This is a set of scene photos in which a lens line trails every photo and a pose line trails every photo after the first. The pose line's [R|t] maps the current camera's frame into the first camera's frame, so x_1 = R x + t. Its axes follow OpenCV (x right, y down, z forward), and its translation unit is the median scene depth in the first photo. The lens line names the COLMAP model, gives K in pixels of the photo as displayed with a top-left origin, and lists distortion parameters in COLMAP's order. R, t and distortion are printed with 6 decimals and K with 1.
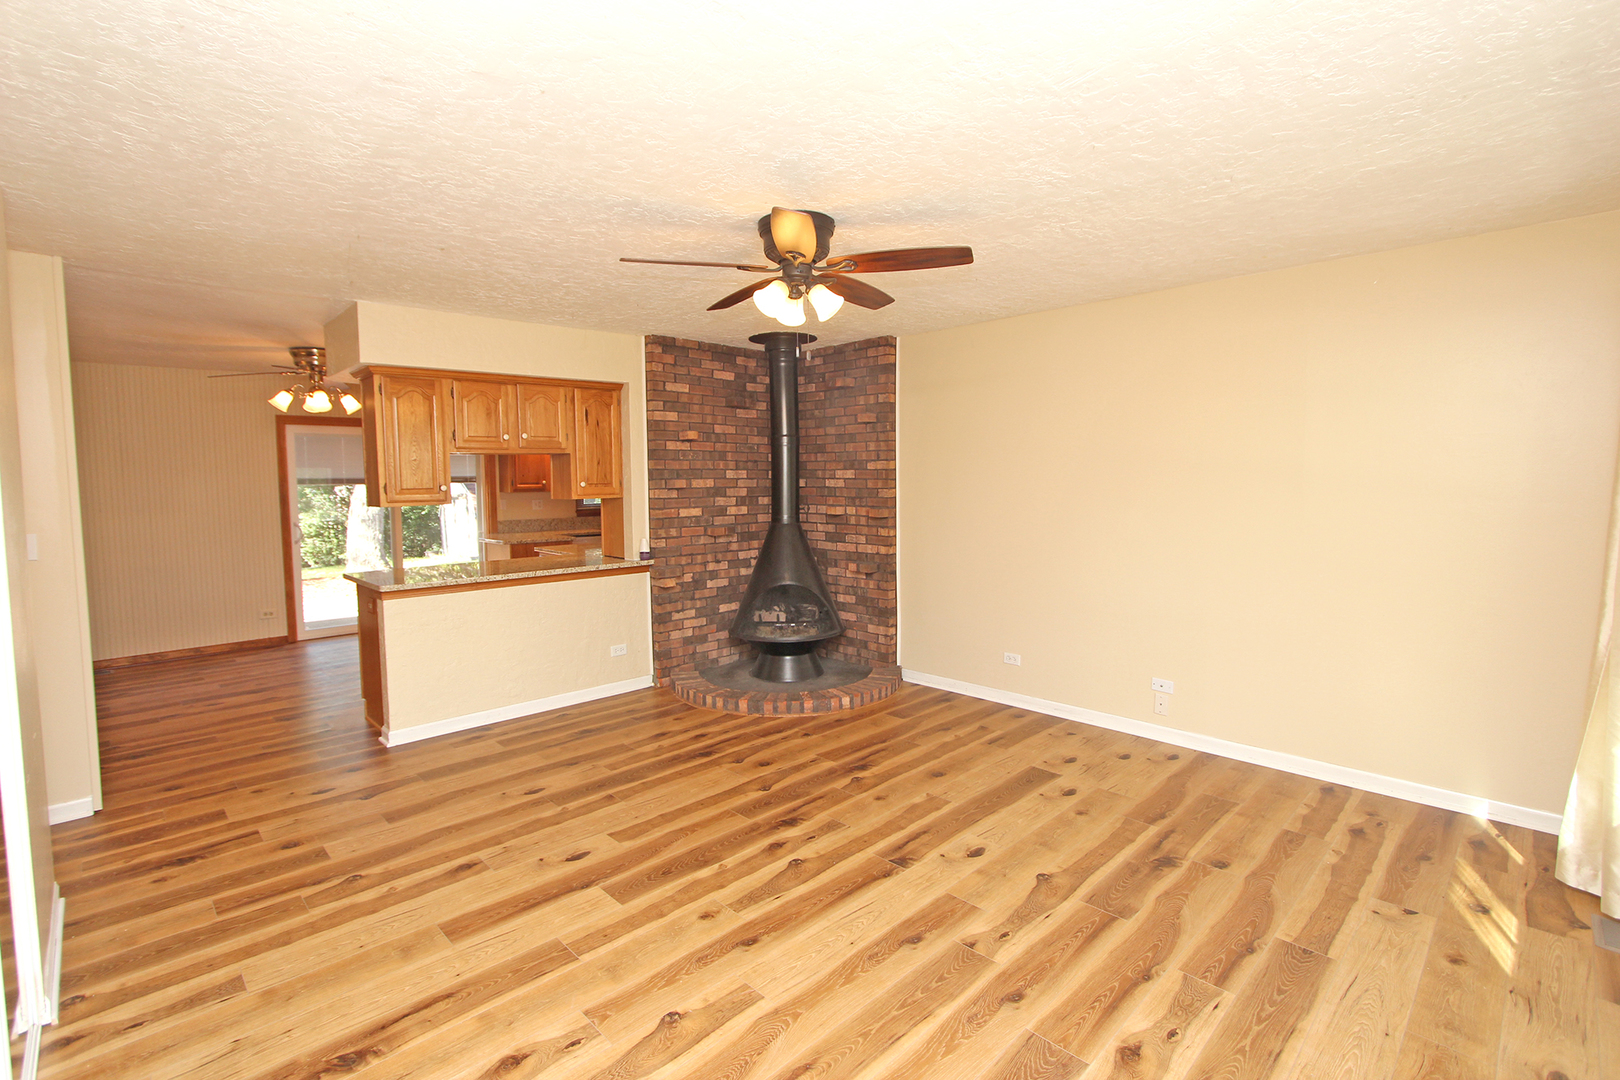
lens RADIAL K [[744.2, 0, 811.1], [0, 744.2, 534.8], [0, 0, 1]] dist [-0.019302, 0.002521]
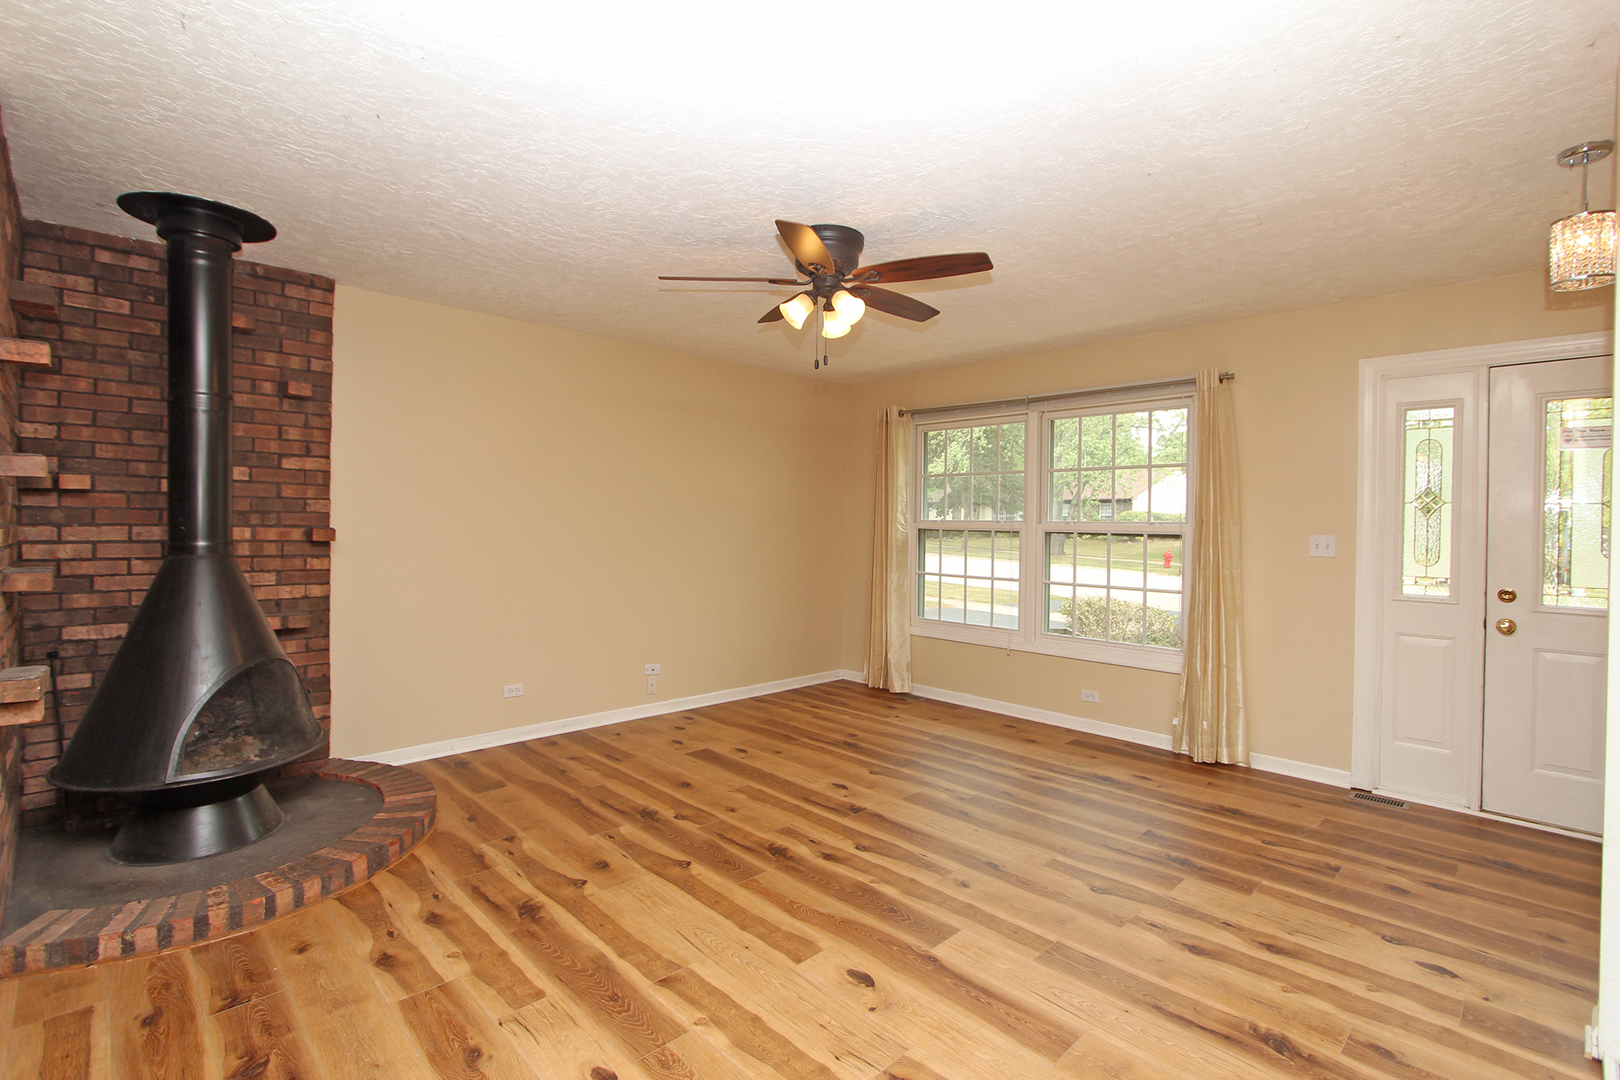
lens RADIAL K [[744.2, 0, 810.9], [0, 744.2, 536.7], [0, 0, 1]] dist [-0.019302, 0.002521]
pose [[0.004067, -0.009004, 0.999951, -0.777925], [0.063712, 0.997930, 0.008727, -0.007763], [-0.997960, 0.063673, 0.004633, 0.760097]]
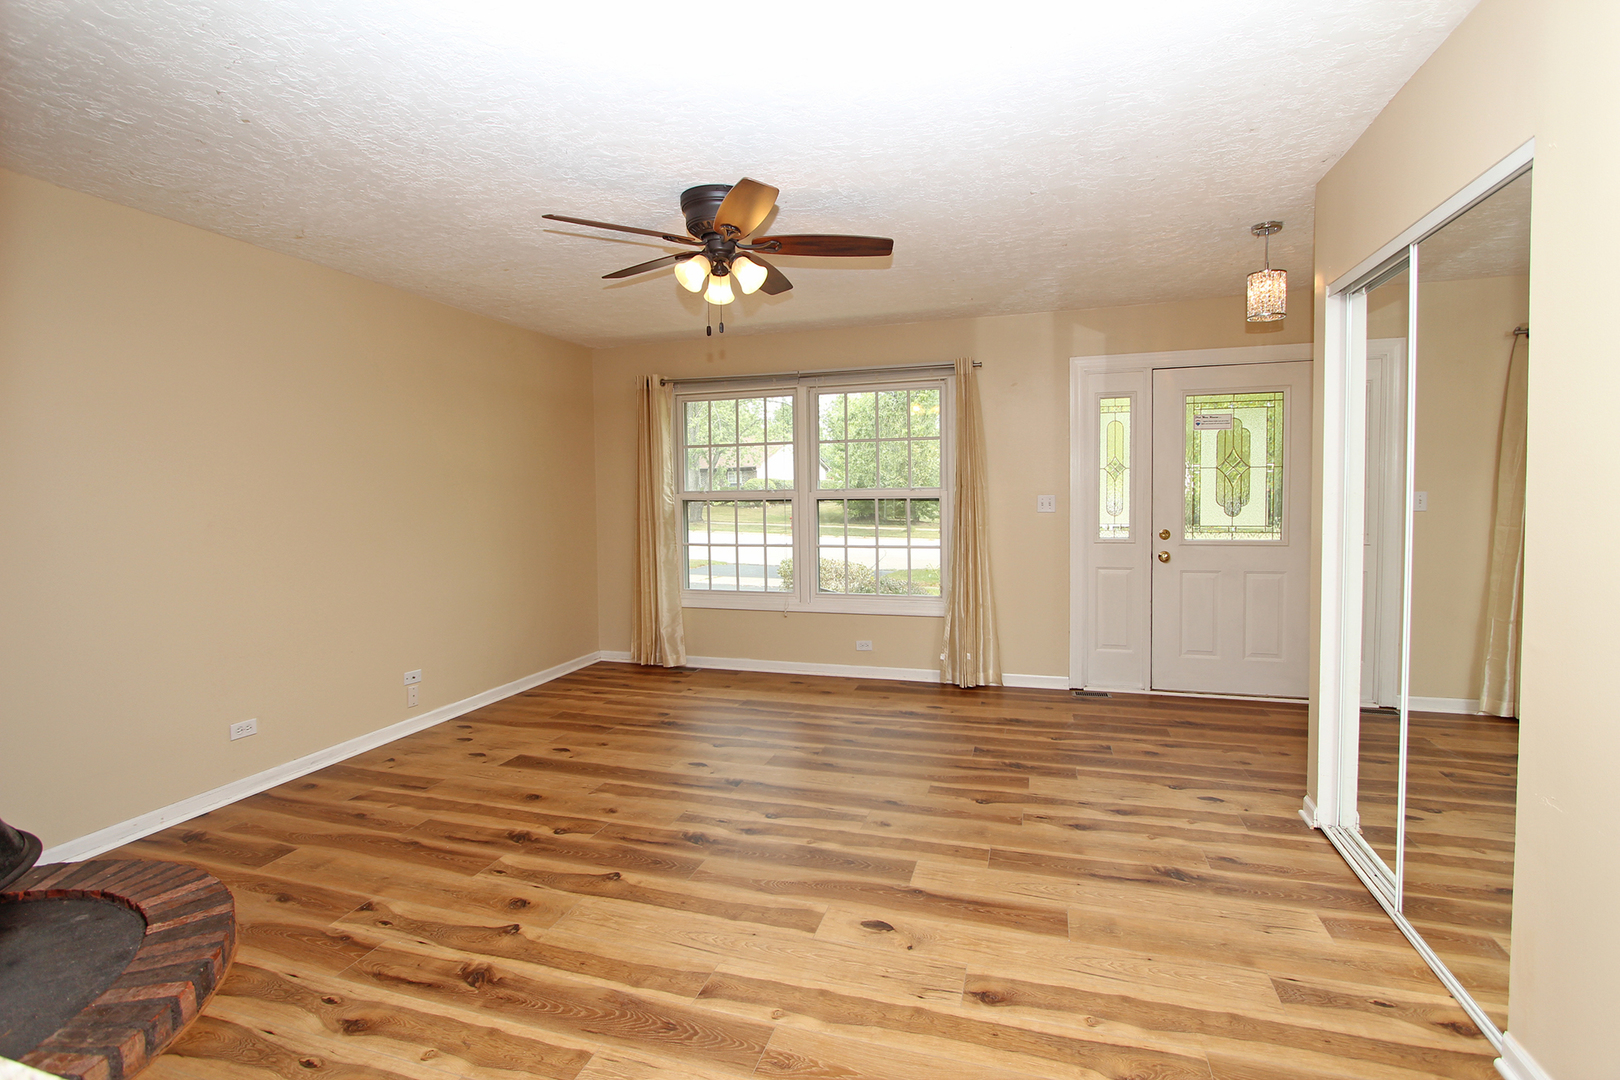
lens RADIAL K [[744.2, 0, 809.3], [0, 744.2, 531.1], [0, 0, 1]] dist [-0.019302, 0.002521]
pose [[-0.475025, -0.029297, 0.879484, -0.707844], [0.086061, 0.993108, 0.079565, -0.031355], [-0.875754, 0.113485, -0.469230, 1.028446]]
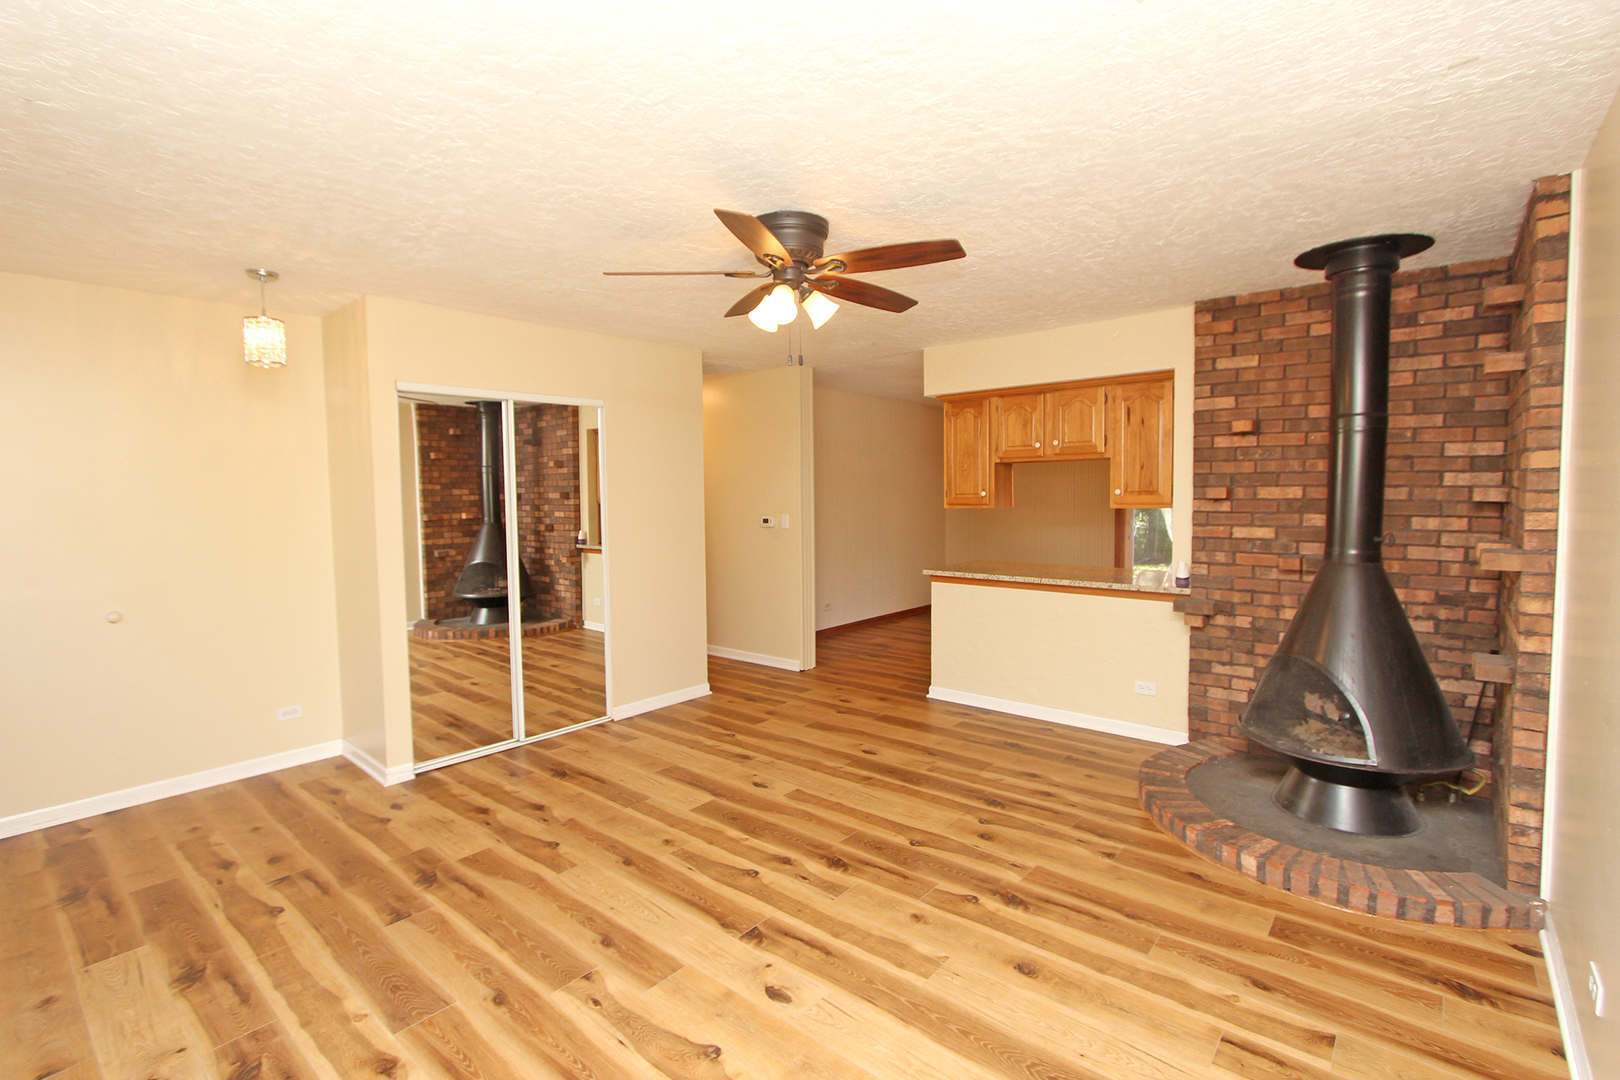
lens RADIAL K [[744.2, 0, 811.2], [0, 744.2, 536.2], [0, 0, 1]] dist [-0.019302, 0.002521]
pose [[0.097707, 0.073160, -0.992523, 0.699186], [-0.066435, 0.995549, 0.066843, -0.063866], [0.992995, 0.059407, 0.102132, 0.695051]]
